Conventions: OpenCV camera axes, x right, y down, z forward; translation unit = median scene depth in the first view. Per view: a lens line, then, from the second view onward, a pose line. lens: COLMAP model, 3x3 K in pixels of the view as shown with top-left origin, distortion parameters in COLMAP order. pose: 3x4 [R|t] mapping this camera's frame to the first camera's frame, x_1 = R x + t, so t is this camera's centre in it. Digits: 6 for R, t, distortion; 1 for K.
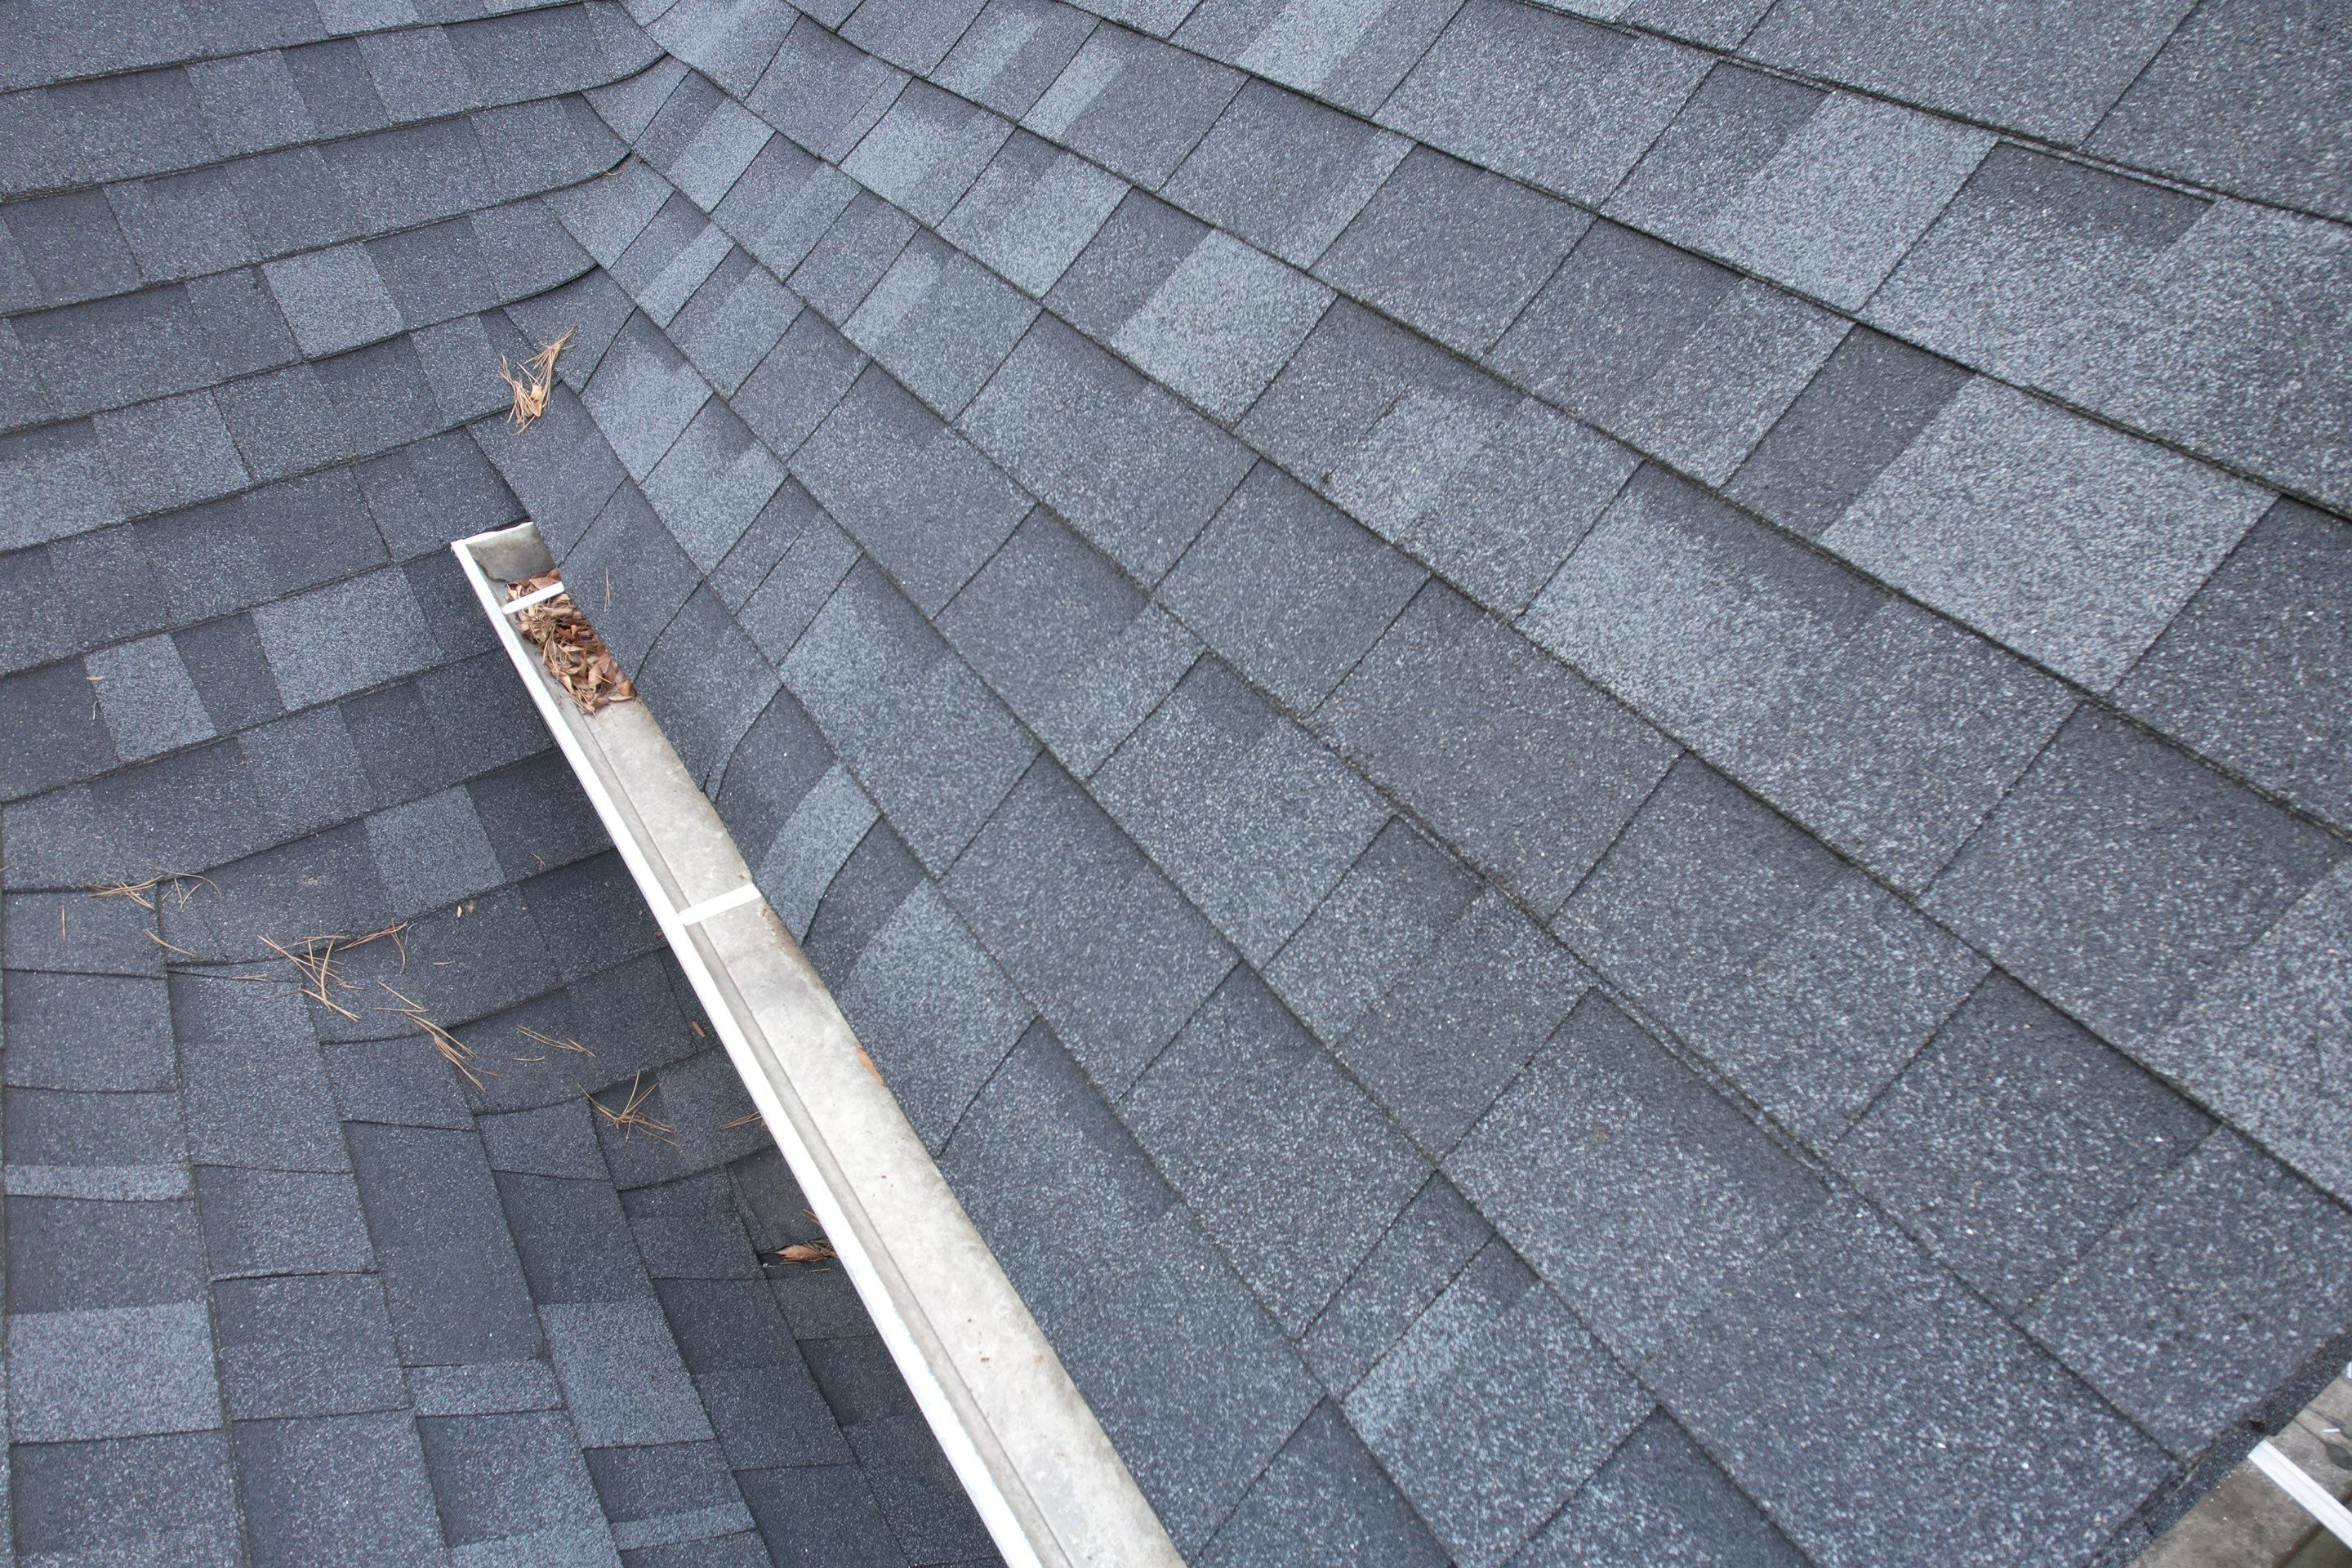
lens RADIAL K [[1496.8, 0, 1181.2], [0, 1496.8, 796.5], [0, 0, 1]] dist [-0.073616, 0.066286]
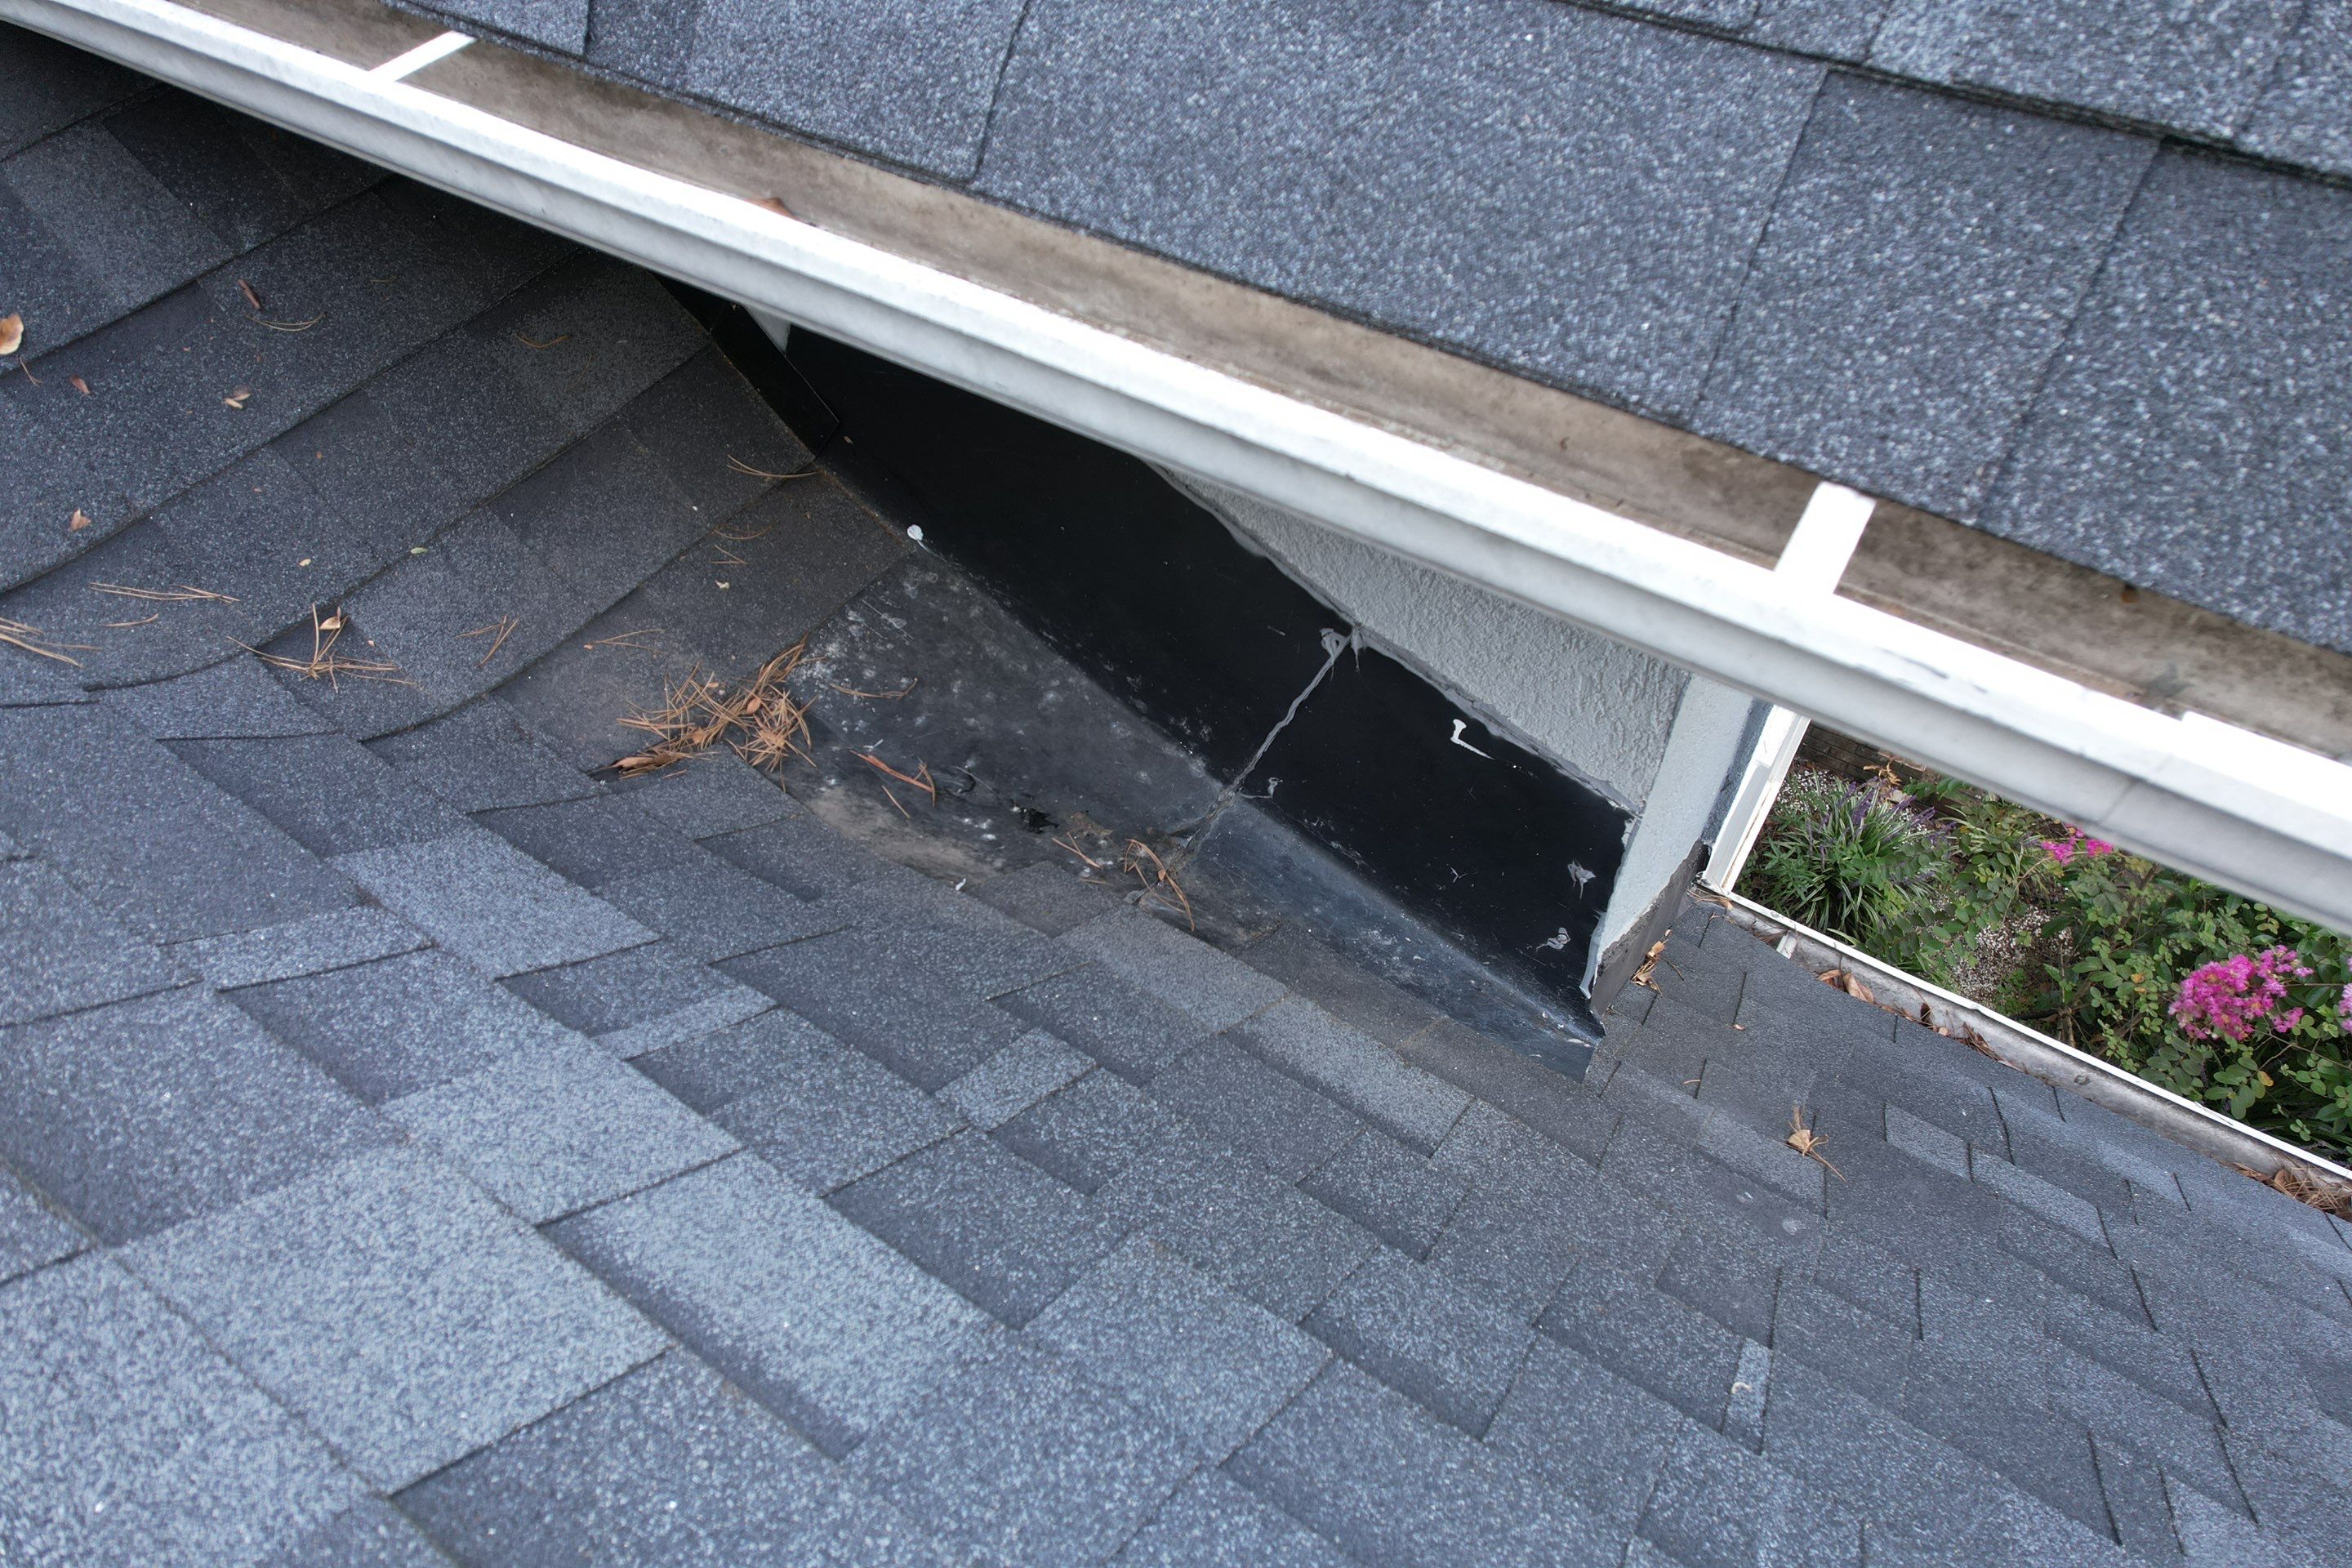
lens RADIAL K [[1496.8, 0, 1173.3], [0, 1496.8, 799.0], [0, 0, 1]] dist [-0.073616, 0.066286]
pose [[0.909673, -0.324981, 0.258617, -0.325164], [0.274300, 0.937659, 0.213435, 0.368429], [-0.311857, -0.123217, 0.942106, 0.339963]]
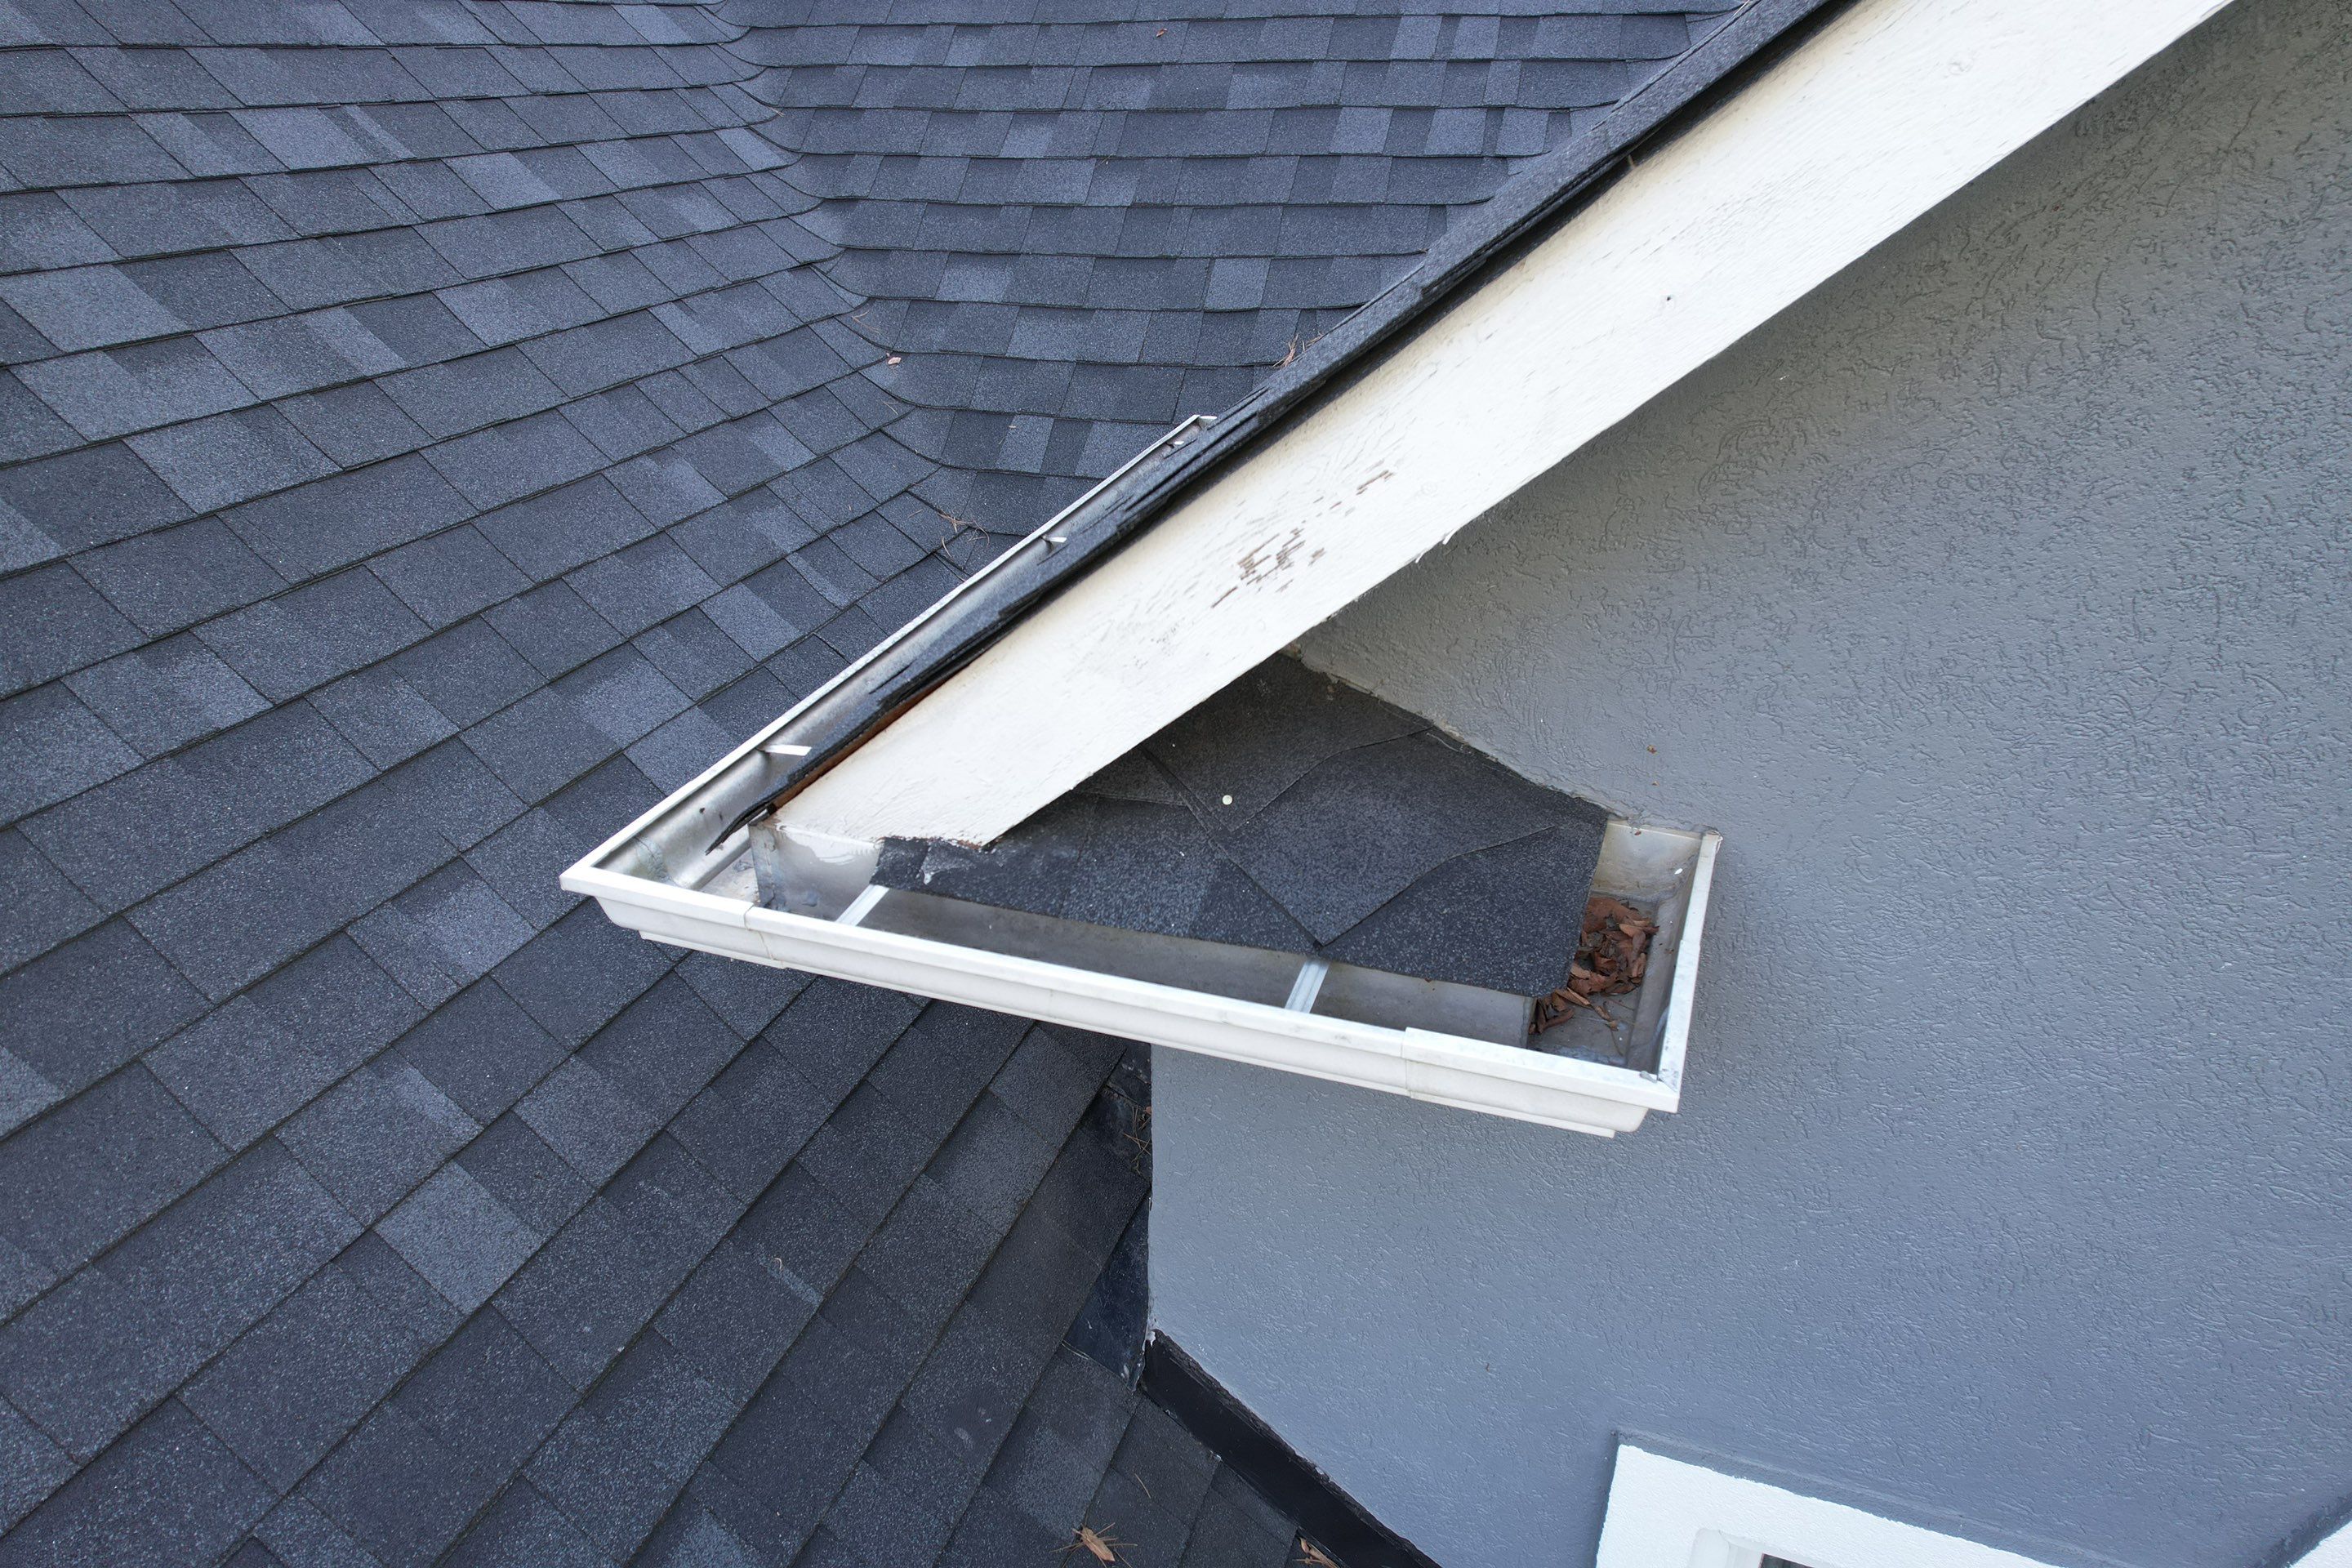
lens RADIAL K [[1496.8, 0, 1181.2], [0, 1496.8, 786.2], [0, 0, 1]] dist [-0.073616, 0.066286]
pose [[0.623415, 0.362879, -0.692584, 1.154024], [-0.503642, 0.863912, -0.000695, 0.280500], [0.598080, 0.349248, 0.721337, -0.061570]]
